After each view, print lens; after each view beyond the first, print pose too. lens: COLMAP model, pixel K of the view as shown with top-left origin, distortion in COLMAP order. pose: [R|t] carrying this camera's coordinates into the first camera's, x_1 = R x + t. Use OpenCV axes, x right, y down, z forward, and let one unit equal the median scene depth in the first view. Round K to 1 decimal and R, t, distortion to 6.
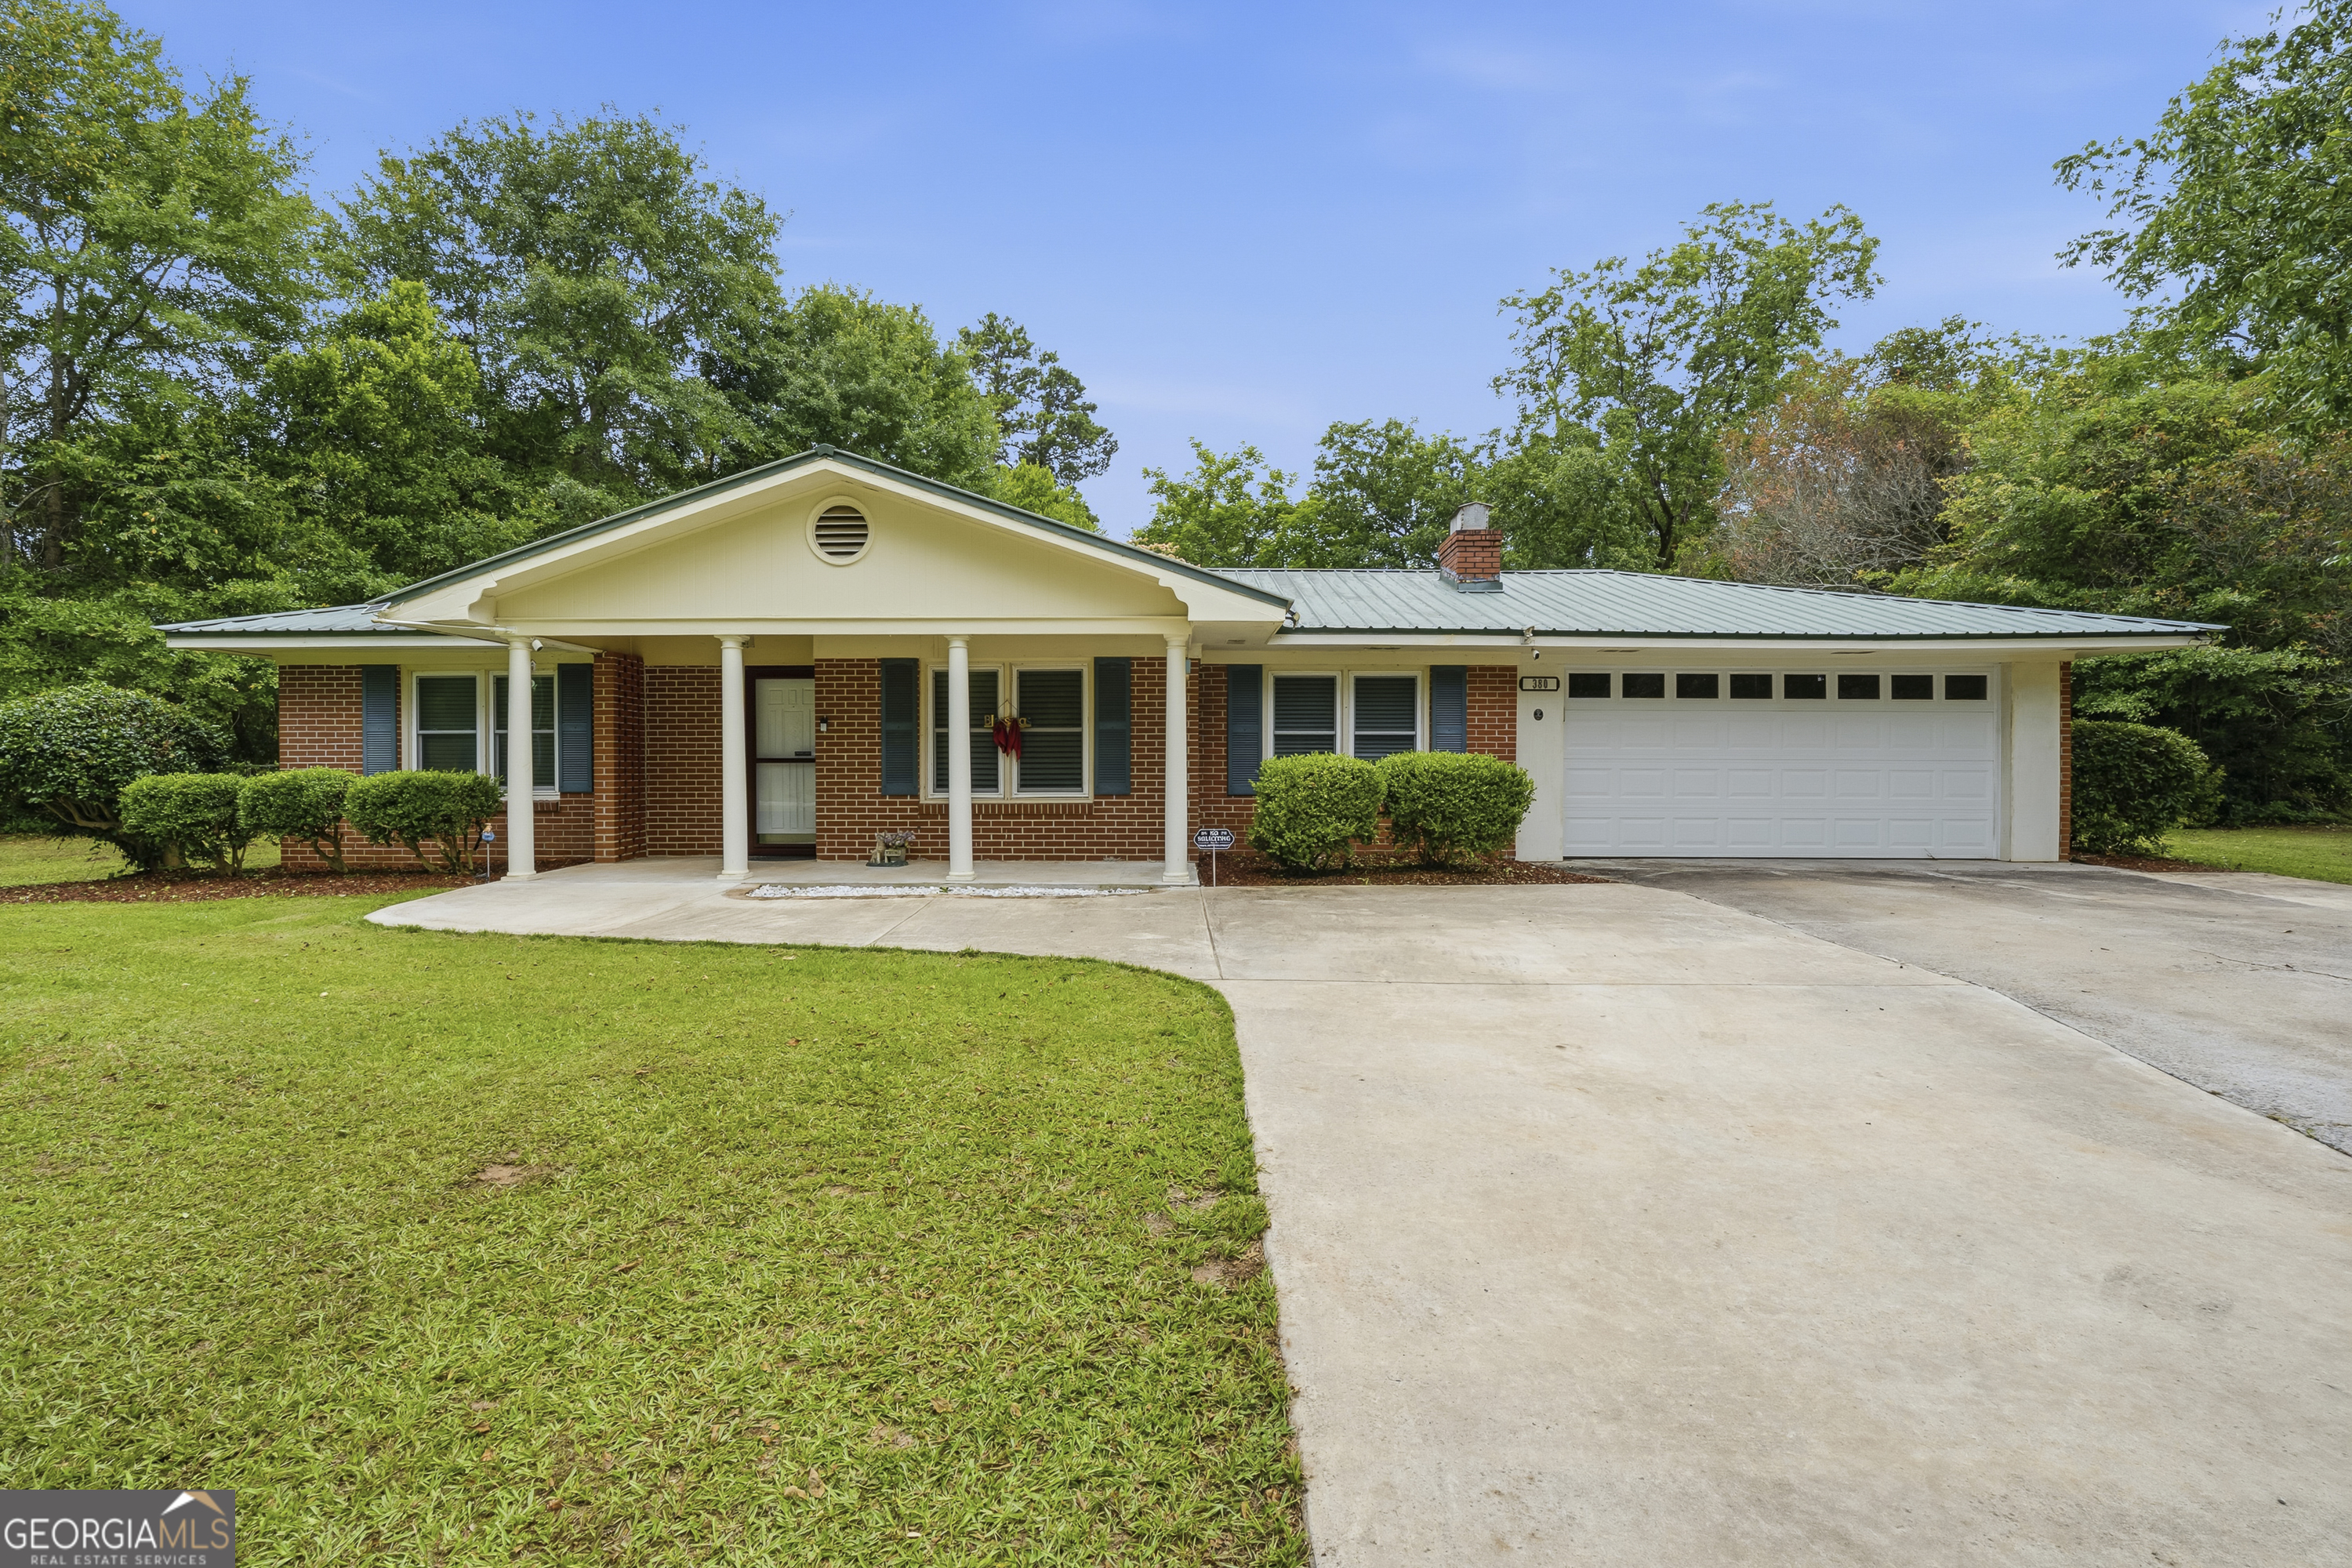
lens RADIAL K [[1052.0, 0, 1171.6], [0, 1052.0, 778.2], [0, 0, 1]] dist [-0.016162, 0.007160]
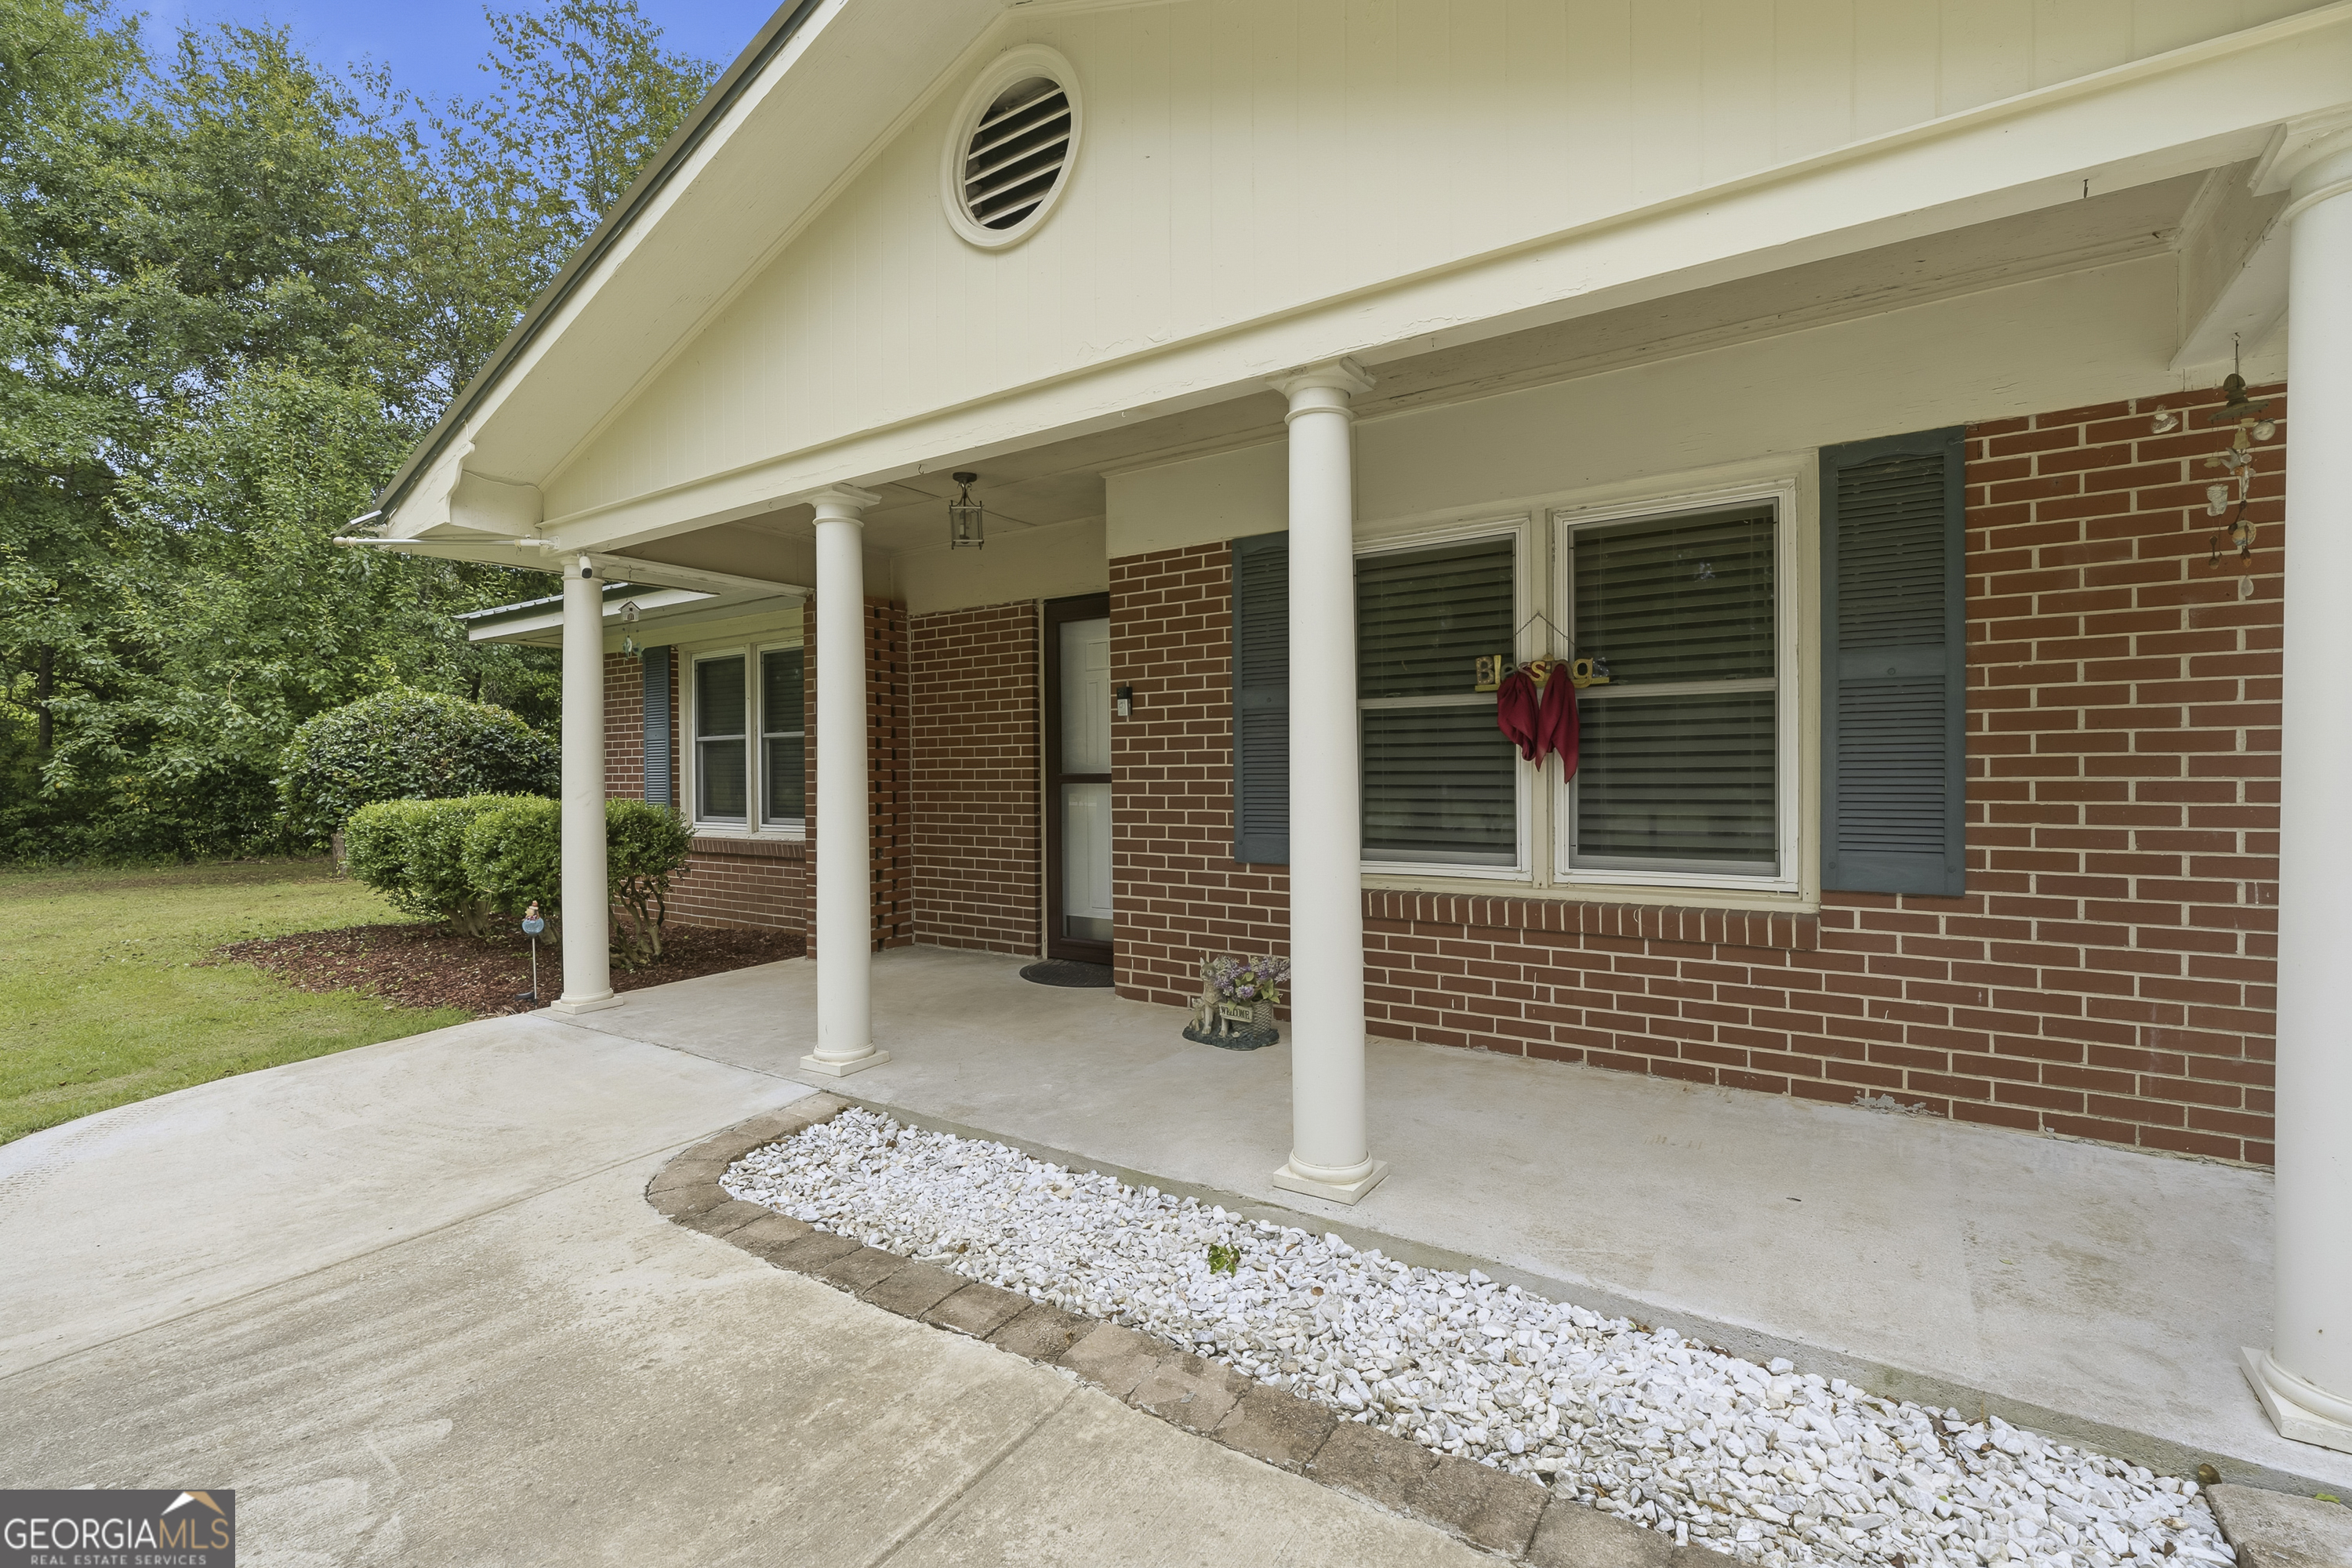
lens RADIAL K [[1052.0, 0, 1171.6], [0, 1052.0, 778.2], [0, 0, 1]] dist [-0.016162, 0.007160]
pose [[0.829856, -0.002008, -0.557973, -0.060104], [0.002121, 0.999998, -0.000444, -0.017533], [0.557973, -0.000815, 0.829859, 0.632258]]
